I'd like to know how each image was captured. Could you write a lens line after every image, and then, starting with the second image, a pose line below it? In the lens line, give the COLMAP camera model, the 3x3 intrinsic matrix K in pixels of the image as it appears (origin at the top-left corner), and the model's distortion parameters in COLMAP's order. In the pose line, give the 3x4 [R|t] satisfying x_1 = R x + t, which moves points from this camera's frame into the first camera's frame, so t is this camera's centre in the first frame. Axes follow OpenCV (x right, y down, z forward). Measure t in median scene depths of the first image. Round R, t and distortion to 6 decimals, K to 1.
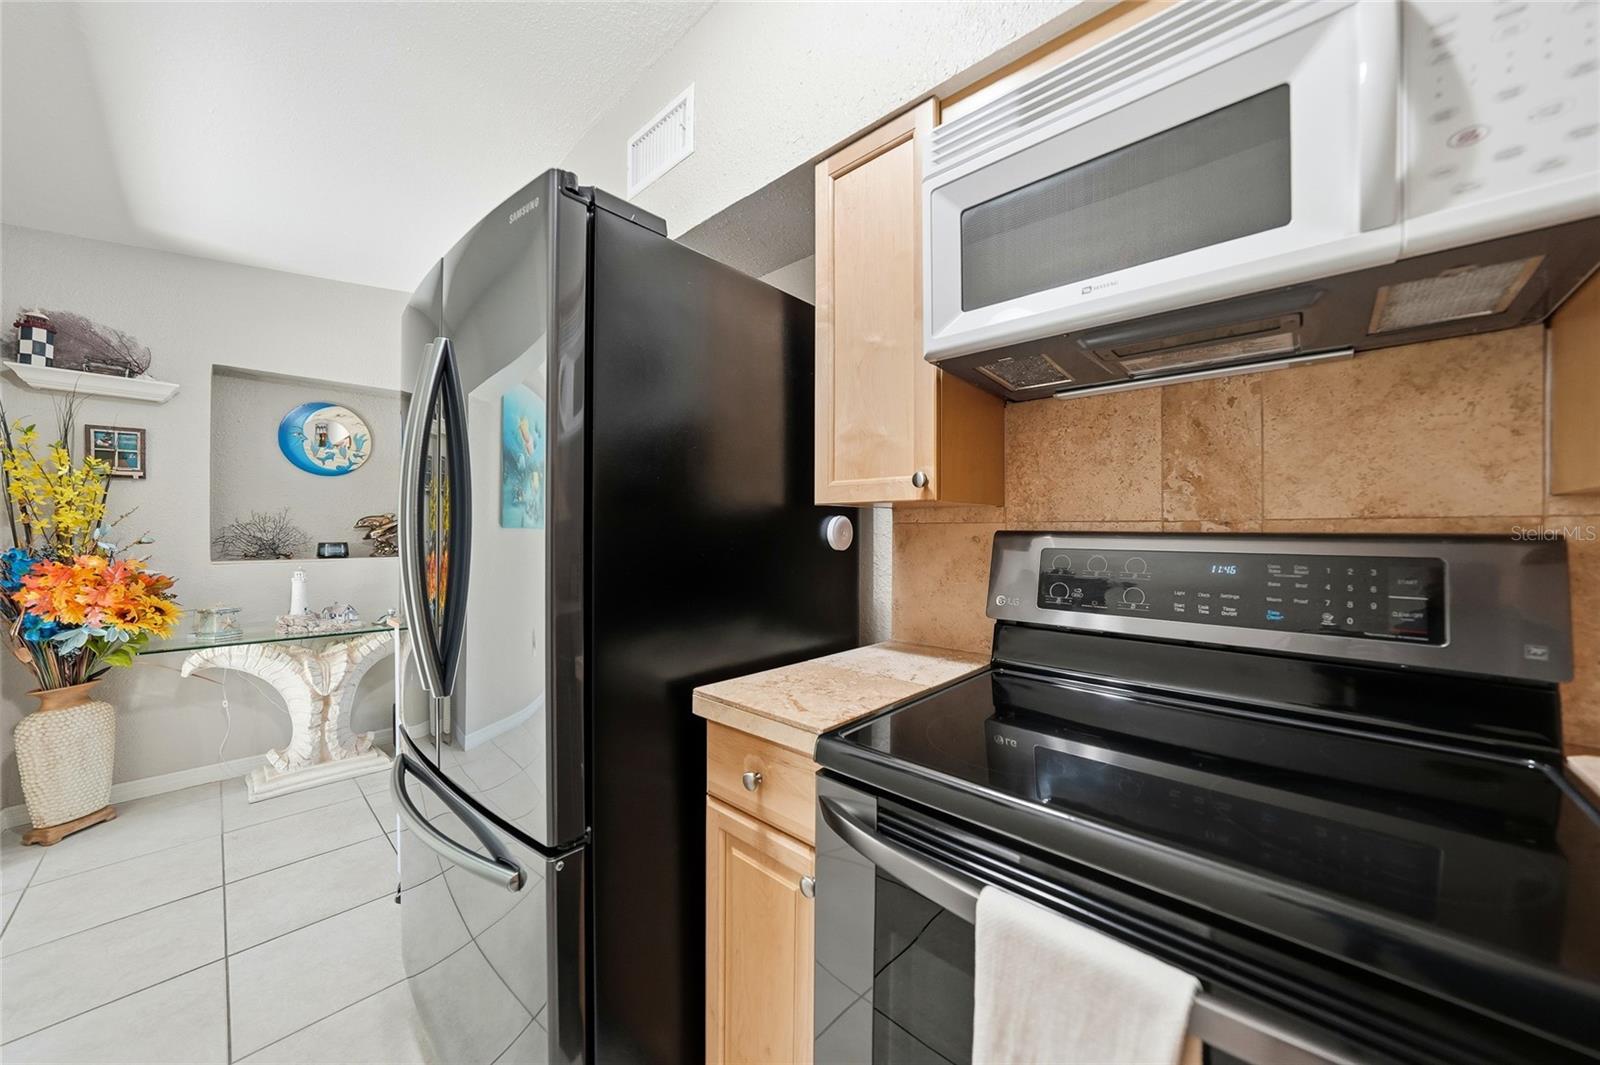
lens RADIAL K [[561.3, 0, 798.5], [0, 561.3, 535.1], [0, 0, 1]] dist [-0.023719, 0.002999]
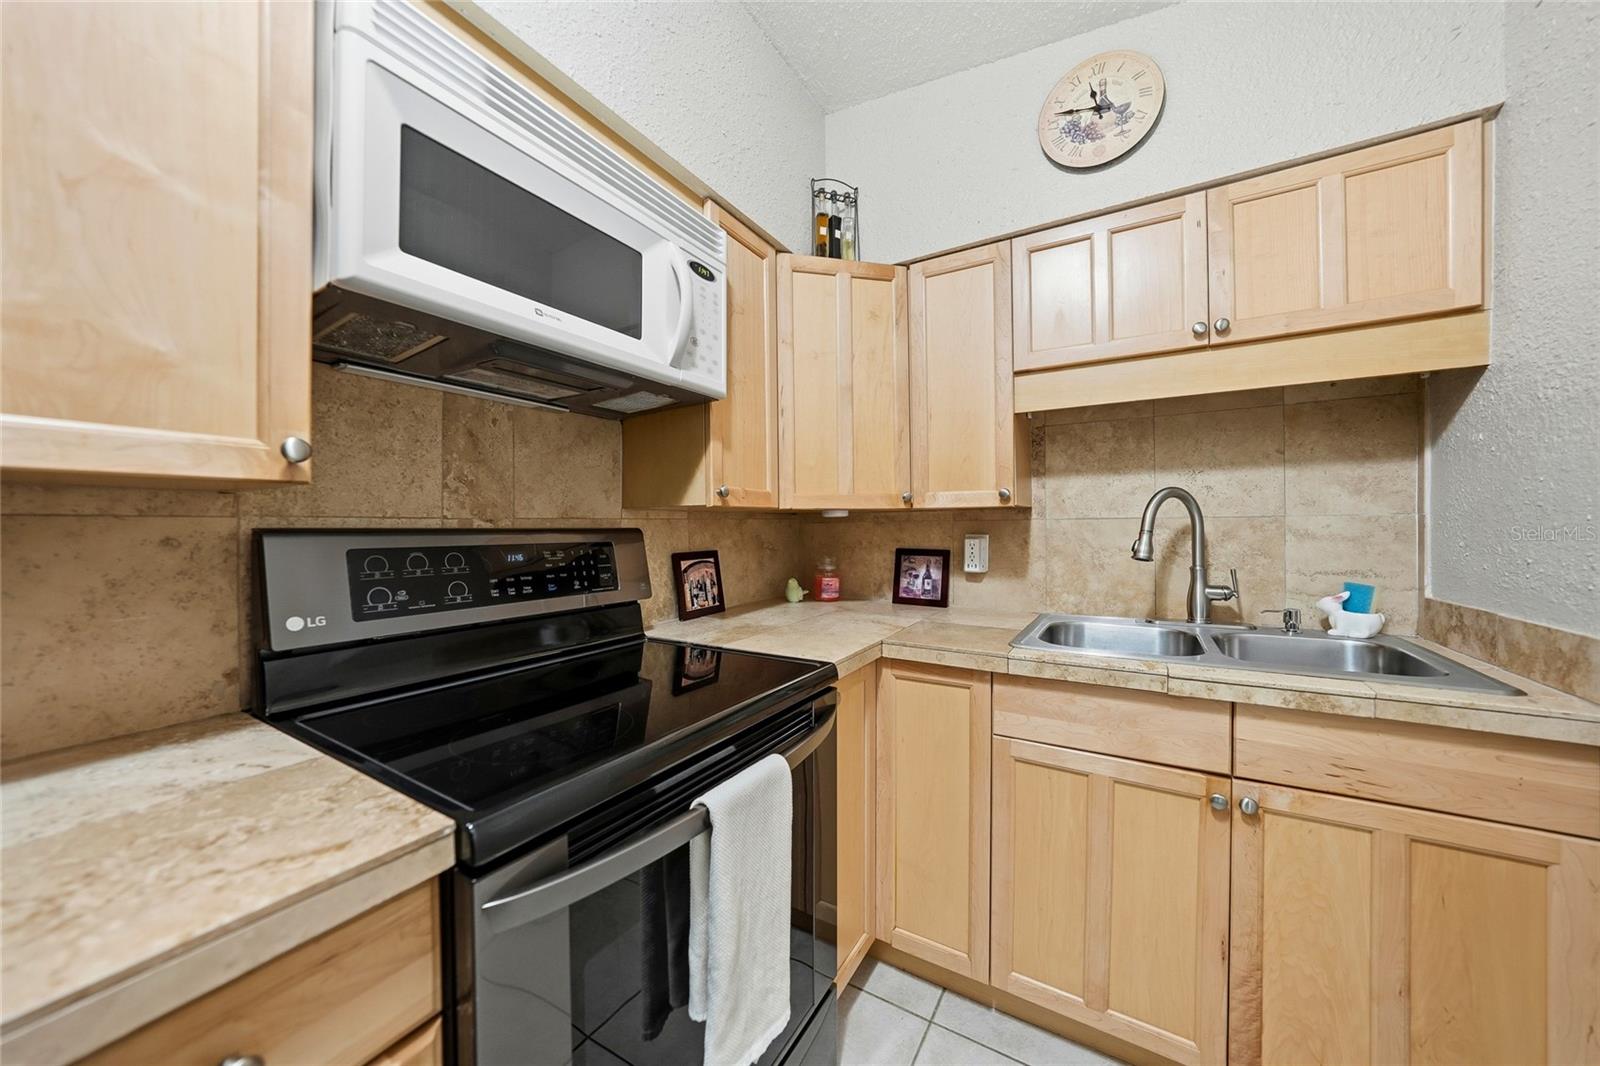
lens RADIAL K [[561.3, 0, 800.4], [0, 561.3, 530.2], [0, 0, 1]] dist [-0.023719, 0.002999]
pose [[-0.207286, -0.009801, 0.978231, -0.610921], [0.010604, 0.999869, 0.012265, -0.009493], [-0.978223, 0.012915, -0.207155, 0.636666]]
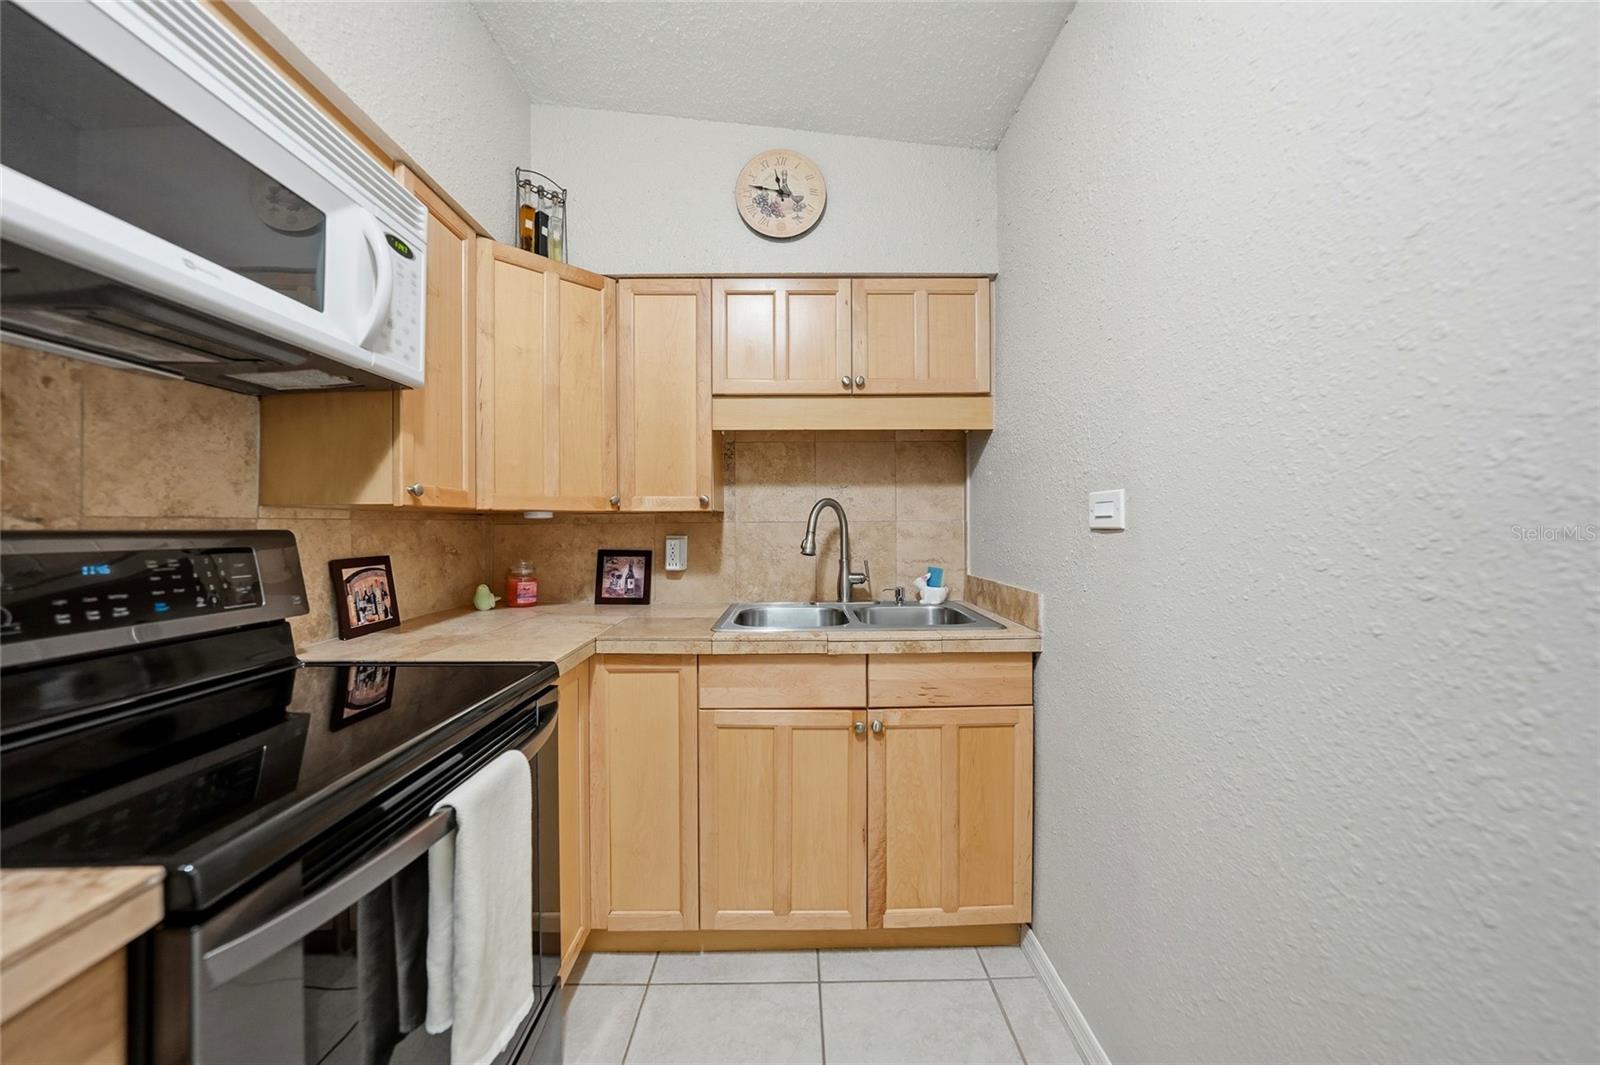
lens RADIAL K [[561.3, 0, 813.7], [0, 561.3, 530.6], [0, 0, 1]] dist [-0.023719, 0.002999]
pose [[-0.705348, -0.007074, 0.708826, -0.735368], [0.004466, 0.999886, 0.014423, -0.012216], [-0.708847, 0.013339, -0.705236, 0.797569]]
